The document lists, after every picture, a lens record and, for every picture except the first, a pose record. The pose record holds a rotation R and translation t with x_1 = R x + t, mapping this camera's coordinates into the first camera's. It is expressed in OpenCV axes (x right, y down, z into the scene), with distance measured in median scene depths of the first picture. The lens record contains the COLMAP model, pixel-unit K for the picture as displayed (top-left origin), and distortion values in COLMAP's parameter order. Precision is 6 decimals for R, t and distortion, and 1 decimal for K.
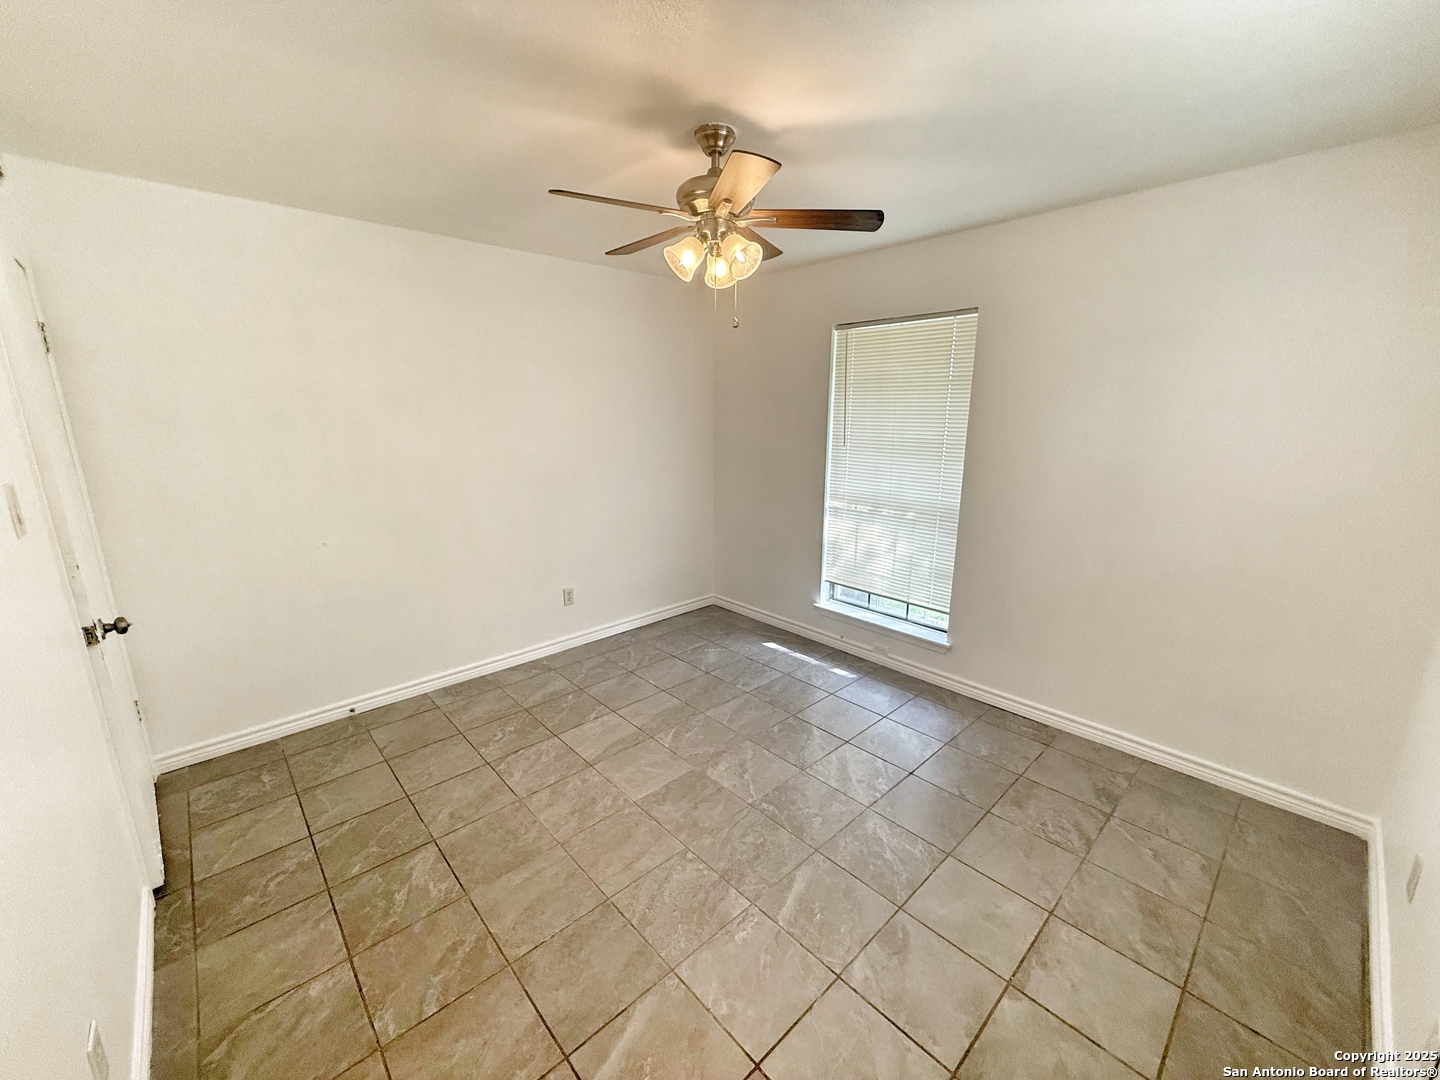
lens RADIAL K [[577.6, 0, 740.4], [0, 577.6, 540.4], [0, 0, 1]] dist [0.001429, -0.000071]
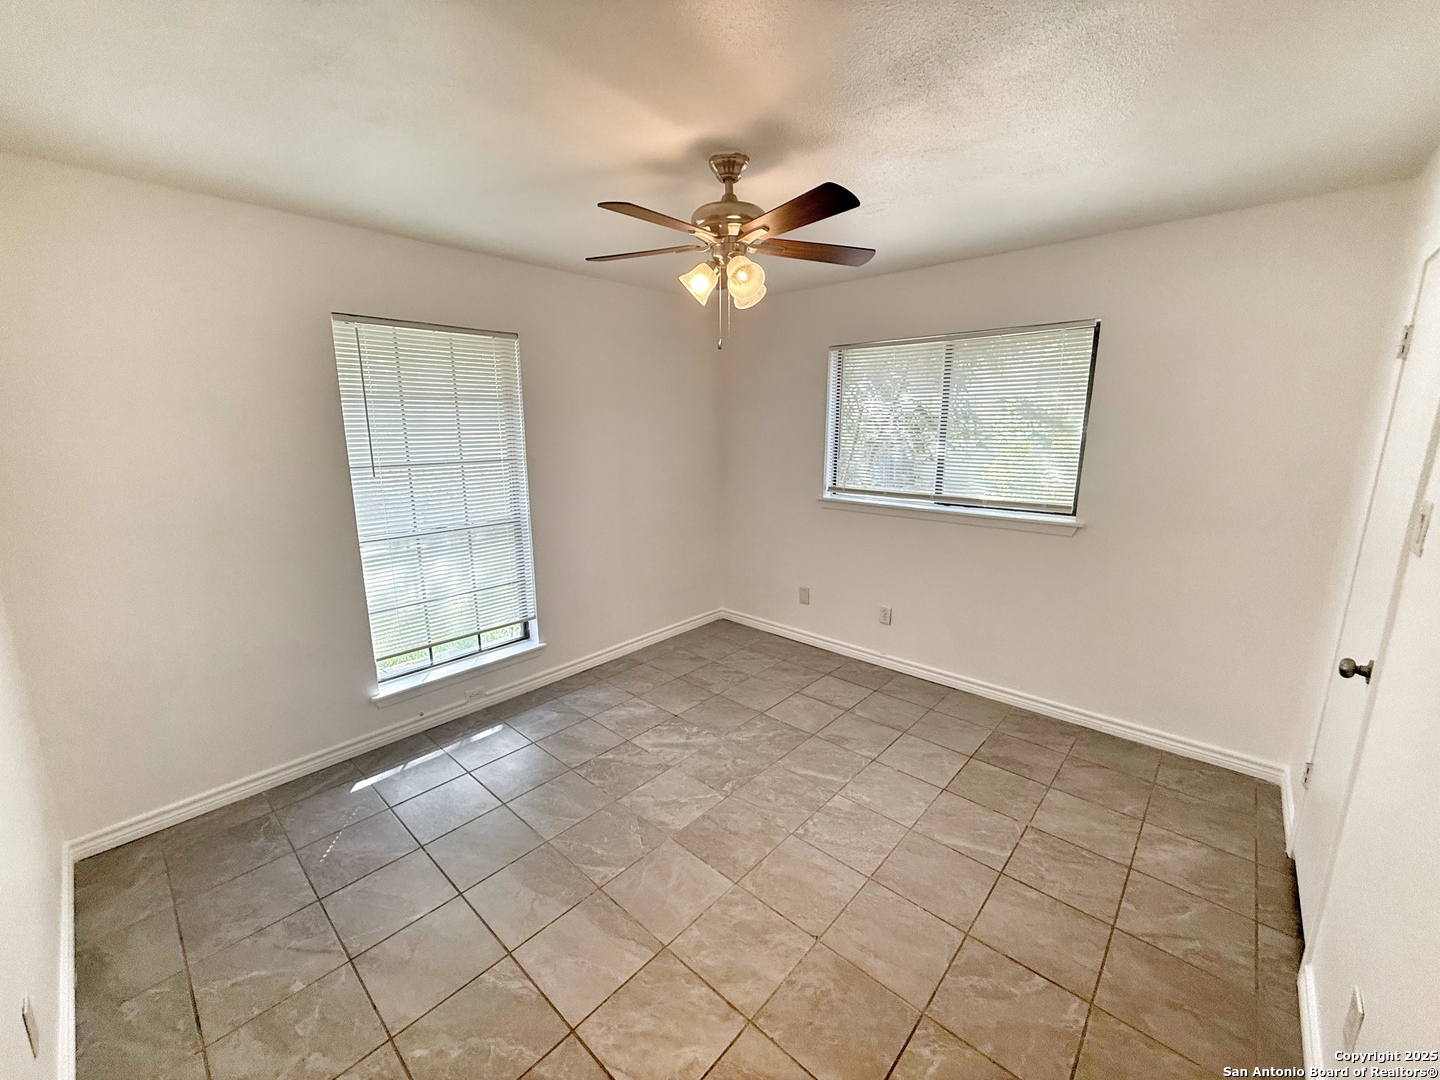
lens RADIAL K [[576.5, 0, 716.1], [0, 576.5, 538.0], [0, 0, 1]] dist [-0.000422, 0.000081]
pose [[-0.063779, -0.197301, 0.978266, -0.975362], [0.230645, 0.950808, 0.206800, -0.219831], [-0.970946, 0.238821, -0.015135, 0.996340]]
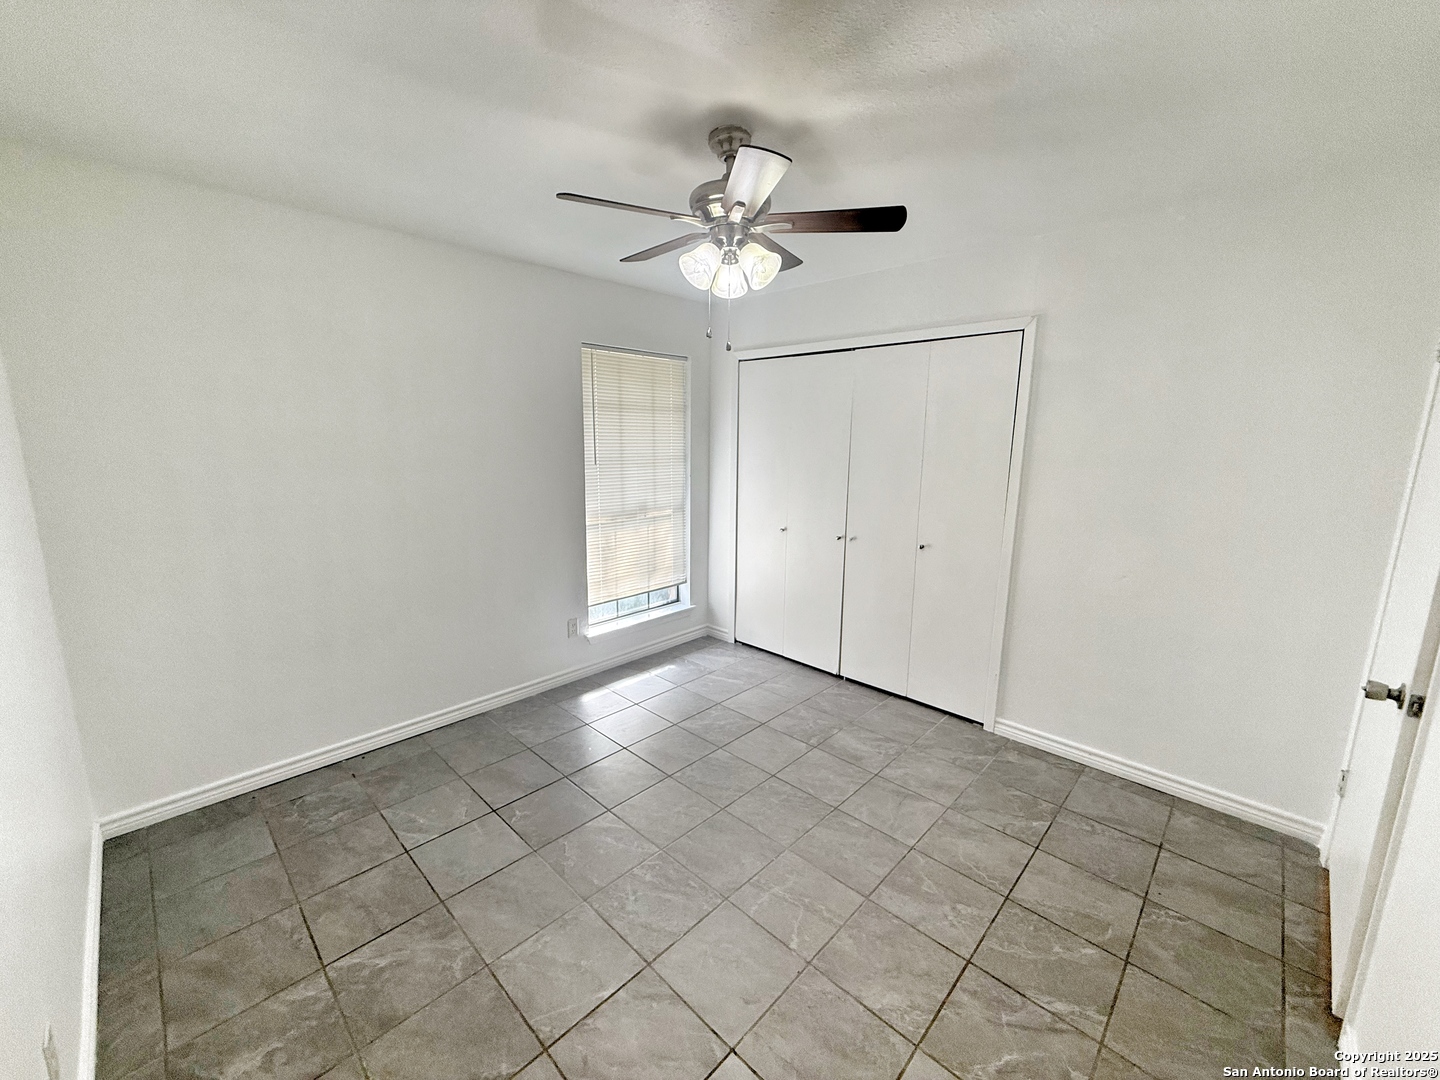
lens RADIAL K [[573.1, 0, 713.9], [0, 573.1, 543.6], [0, 0, 1]] dist [-0.000728, -0.000041]
pose [[-0.029455, -0.202016, 0.978939, -1.311168], [0.215924, 0.954955, 0.203564, -0.304886], [-0.975966, 0.217373, 0.015492, 1.339293]]
